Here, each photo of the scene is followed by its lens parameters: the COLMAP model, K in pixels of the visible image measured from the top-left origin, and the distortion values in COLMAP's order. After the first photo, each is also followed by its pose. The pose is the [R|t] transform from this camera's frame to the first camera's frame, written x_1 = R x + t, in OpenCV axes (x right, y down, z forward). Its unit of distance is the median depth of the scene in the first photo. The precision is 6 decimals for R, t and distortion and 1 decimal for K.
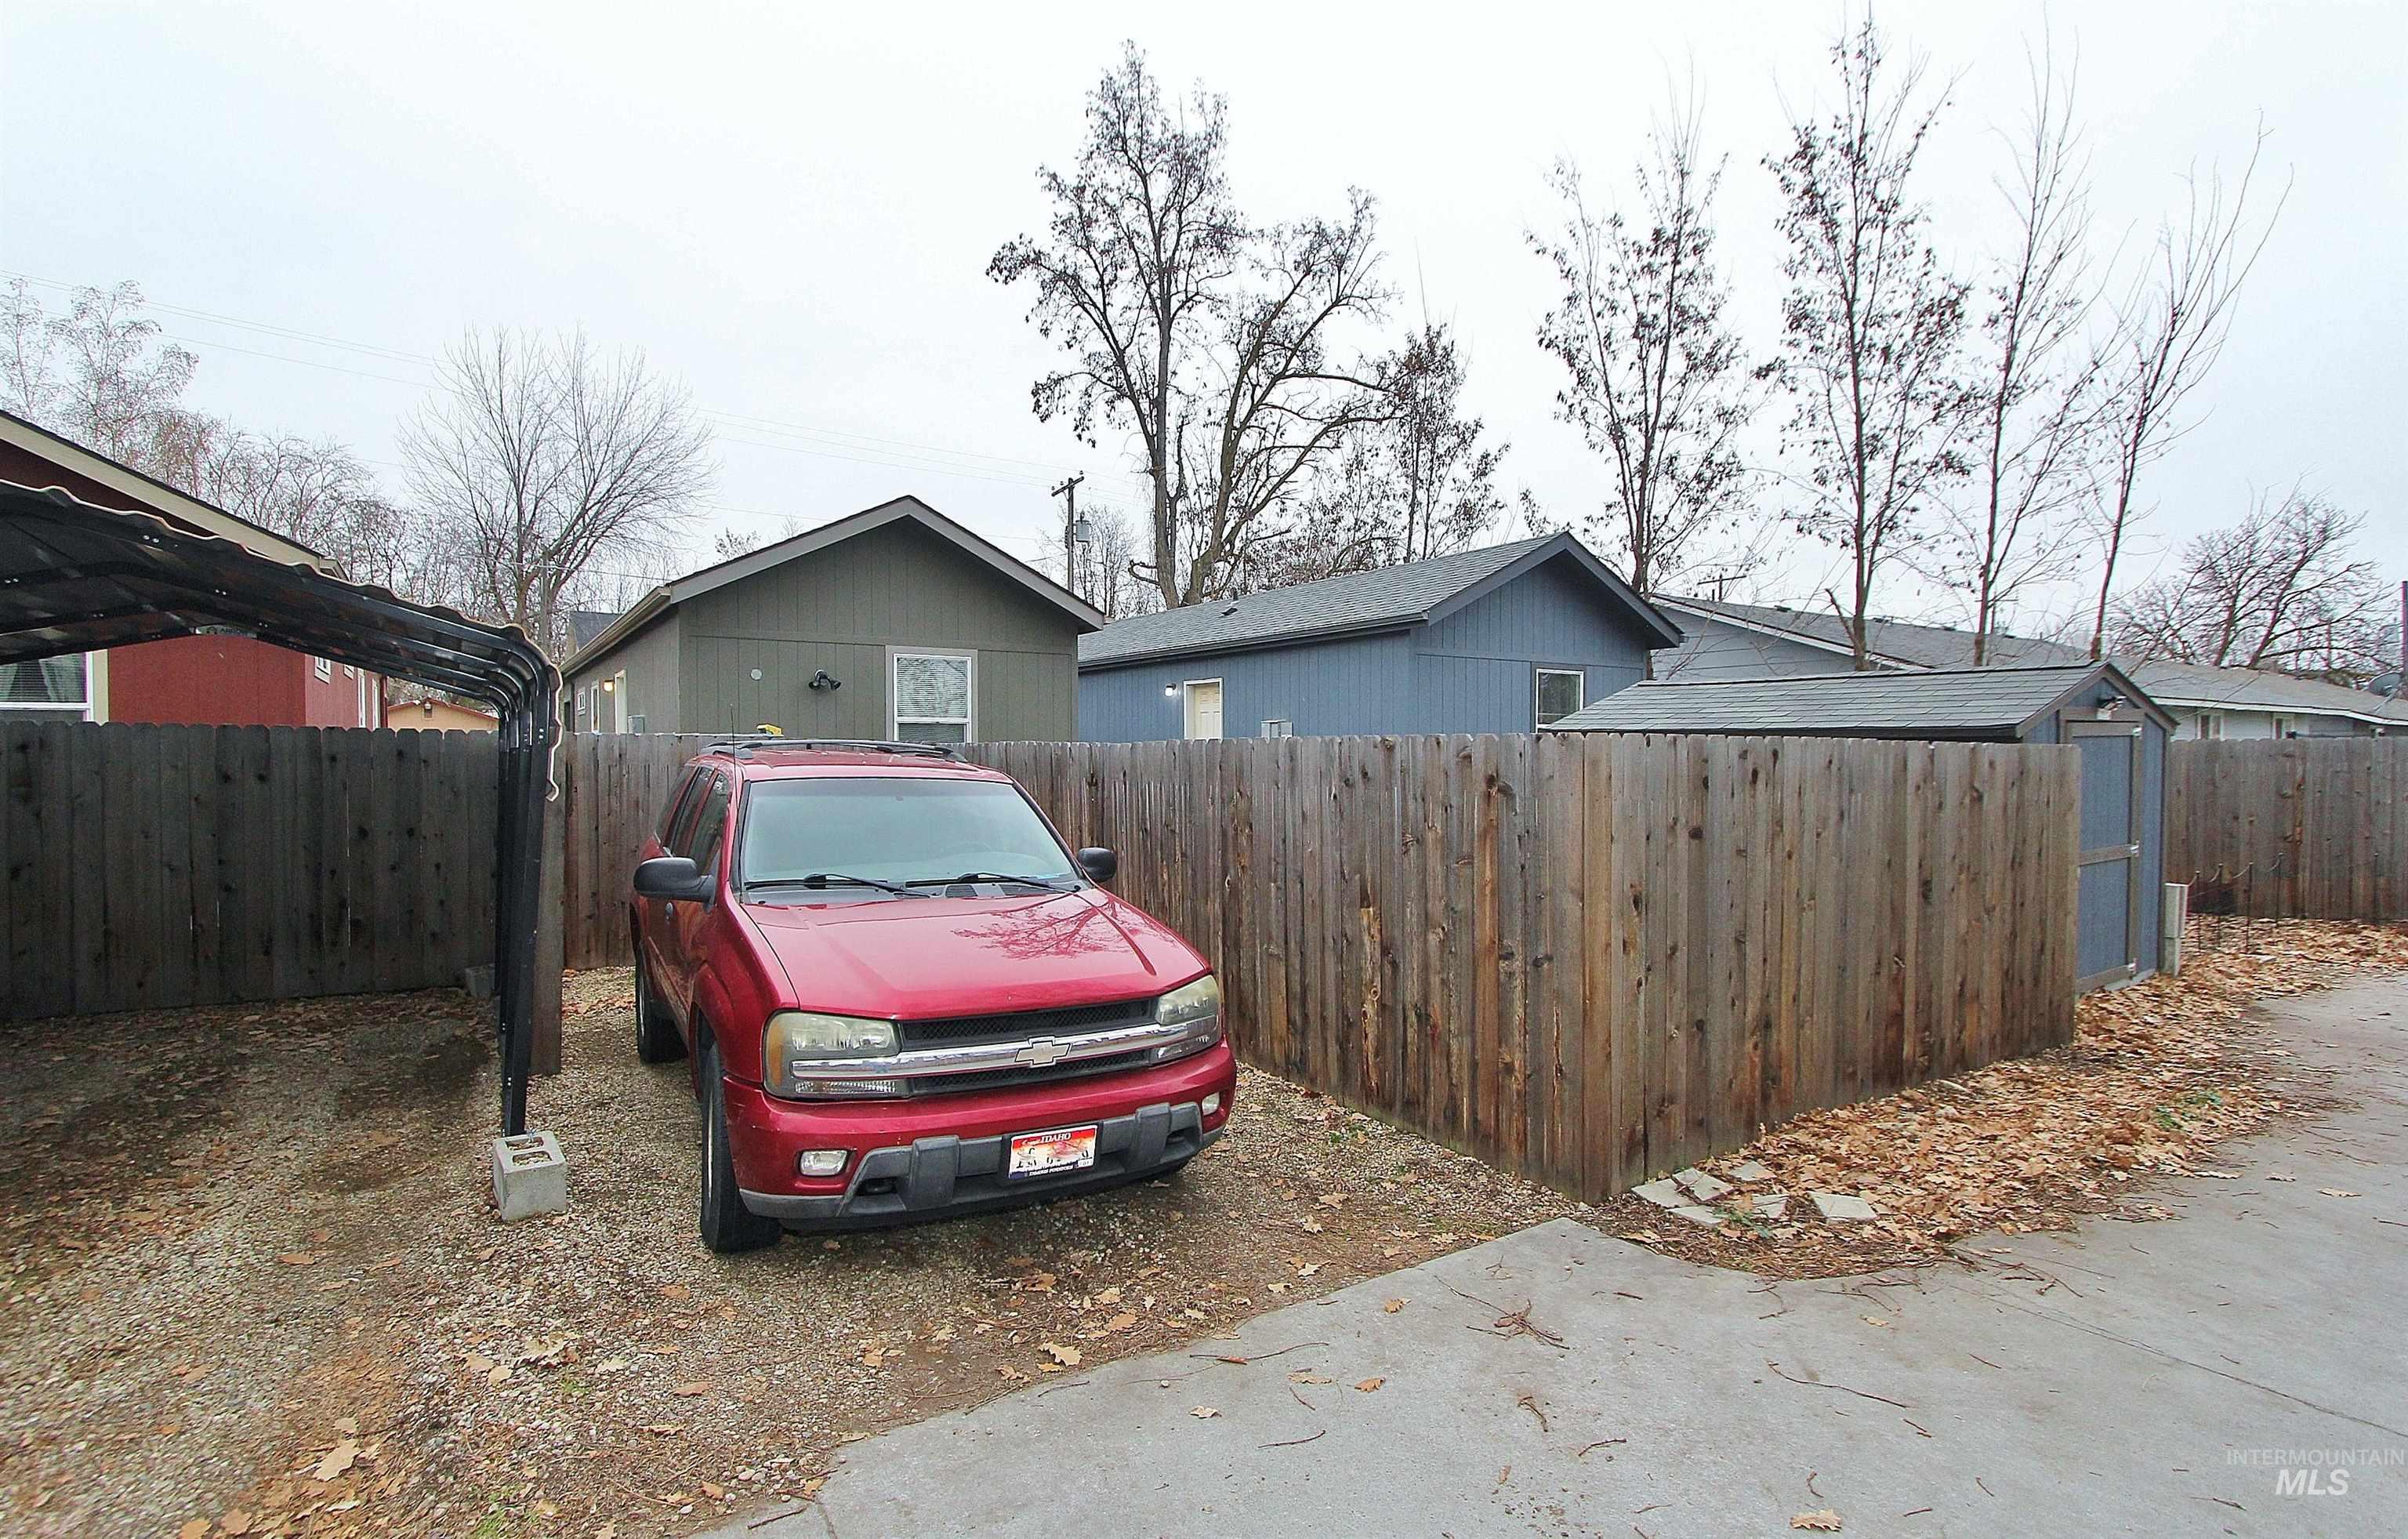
lens RADIAL K [[1136.4, 0, 1197.2], [0, 1136.4, 767.5], [0, 0, 1]] dist [-0.012291, 0.000664]
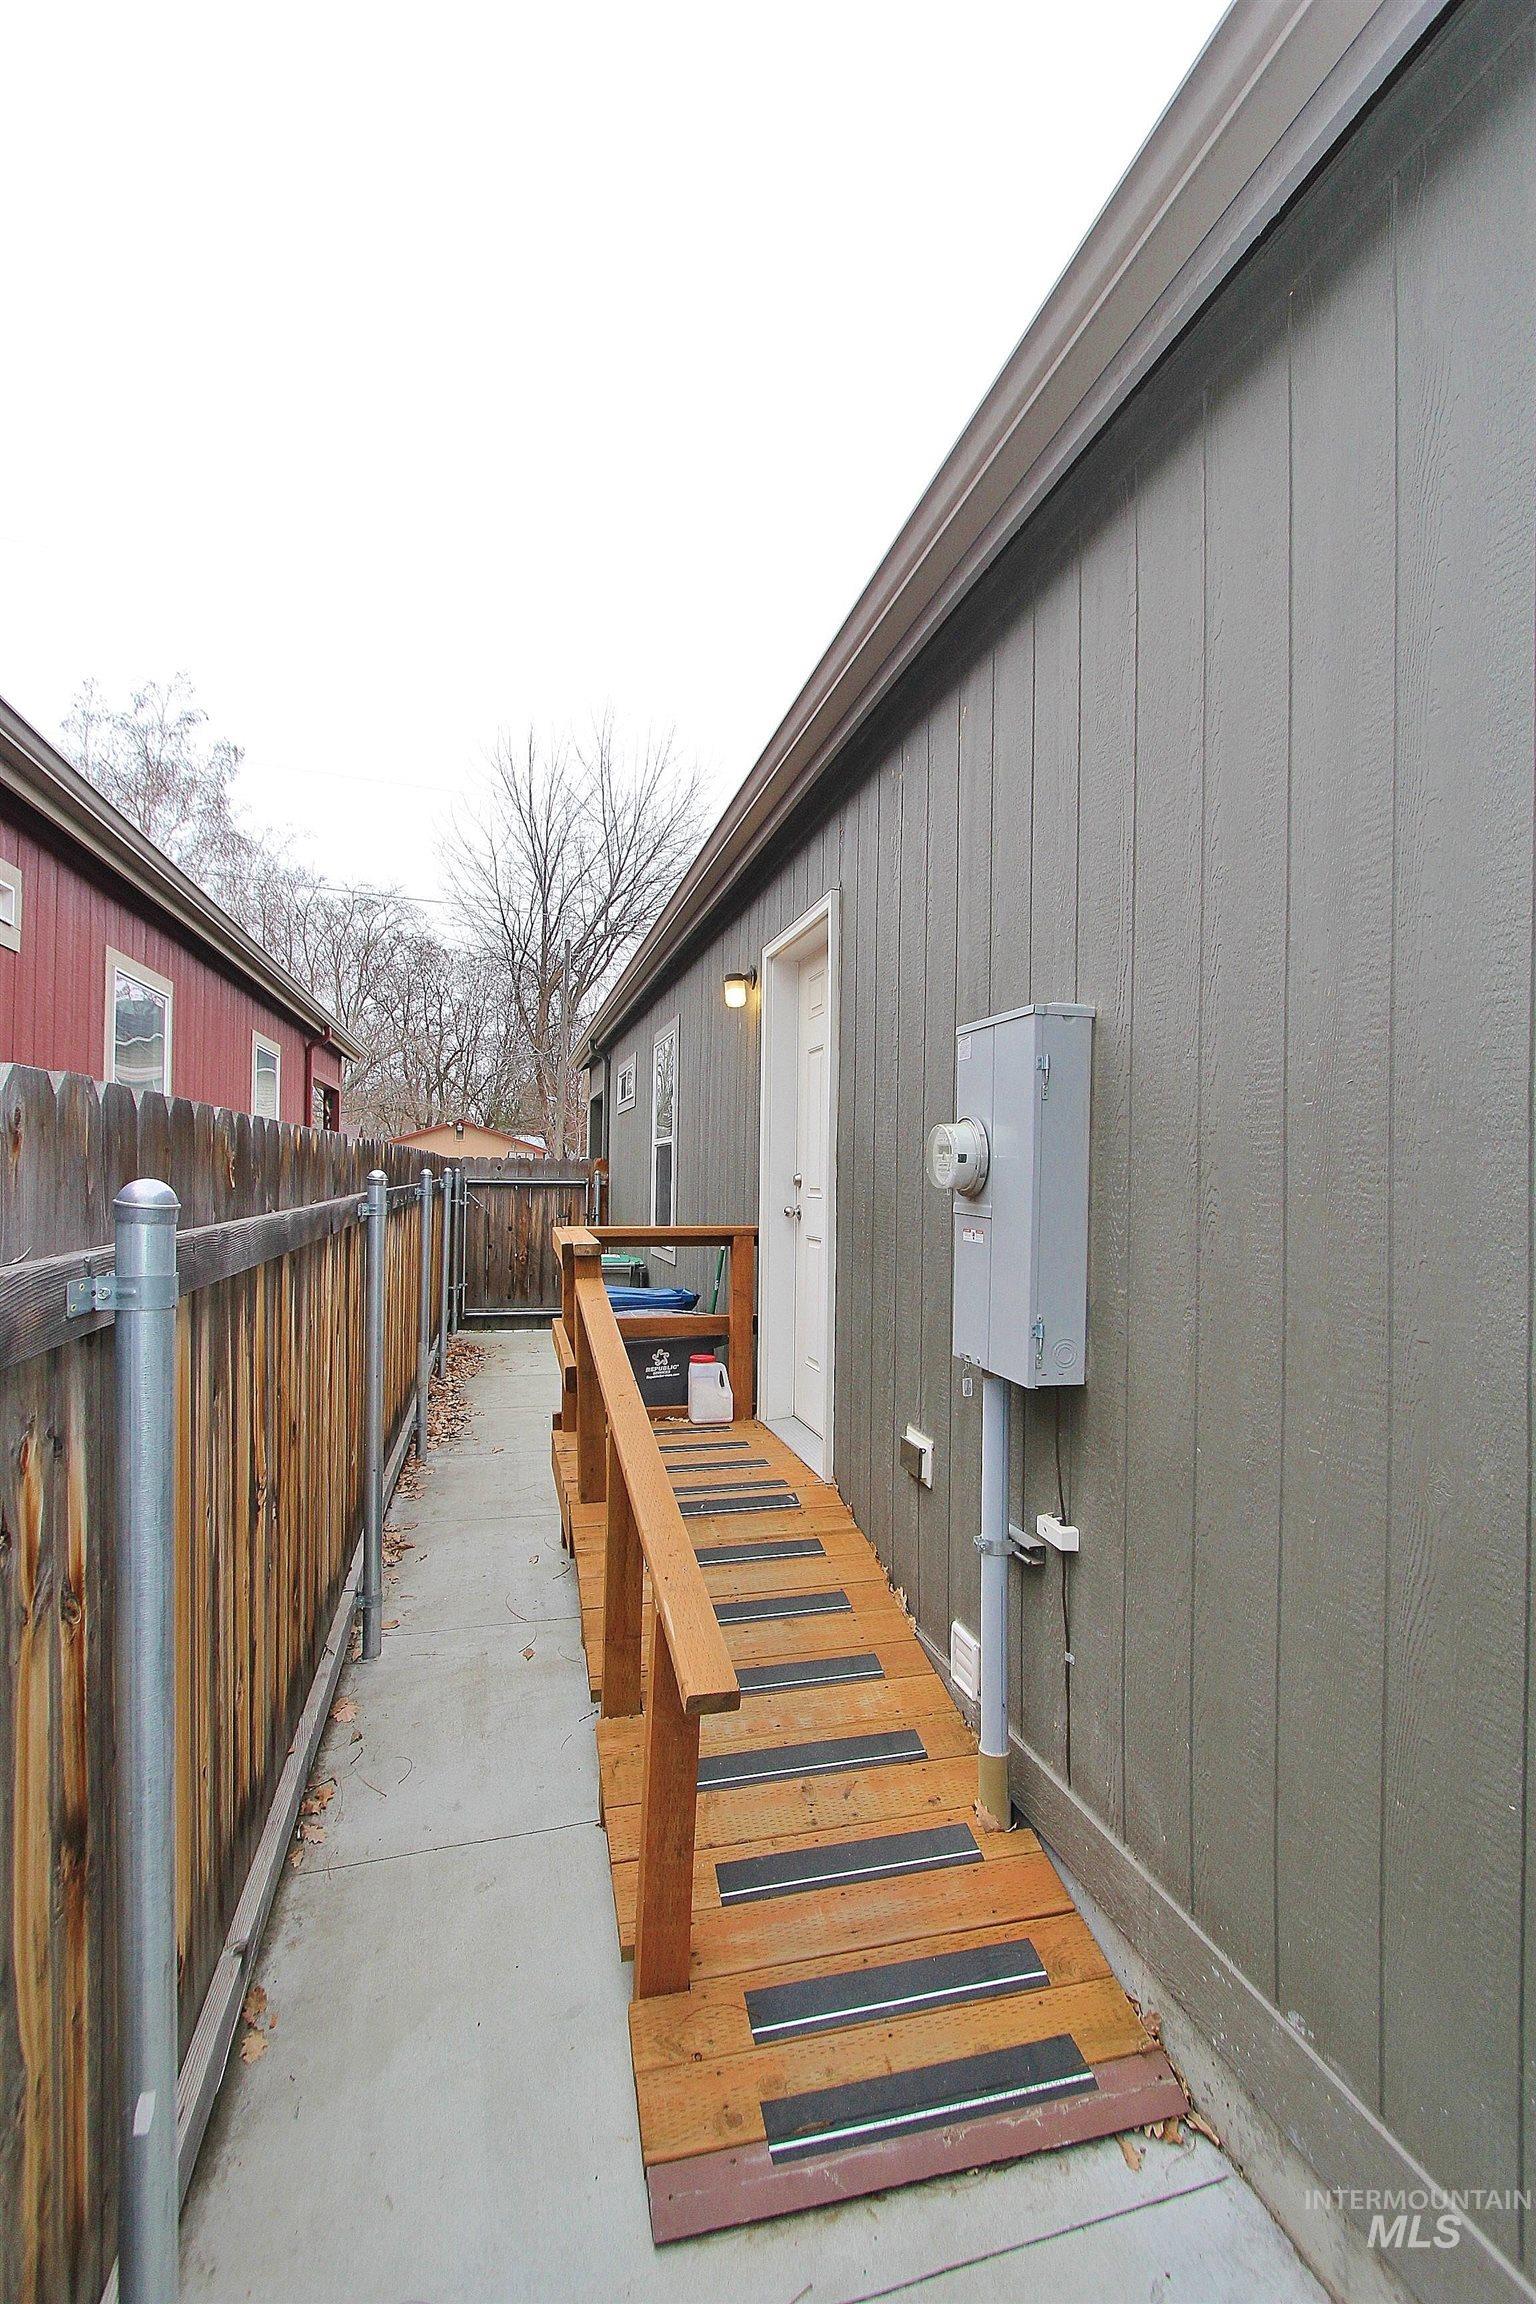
lens RADIAL K [[1073.8, 0, 773.1], [0, 1073.8, 1160.5], [0, 0, 1]] dist [-0.018547, 0.001560]
pose [[0.946317, 0.011680, -0.323028, -0.139257], [-0.022212, 0.999334, -0.028935, -0.004707], [0.322475, 0.034557, 0.945947, 0.241686]]
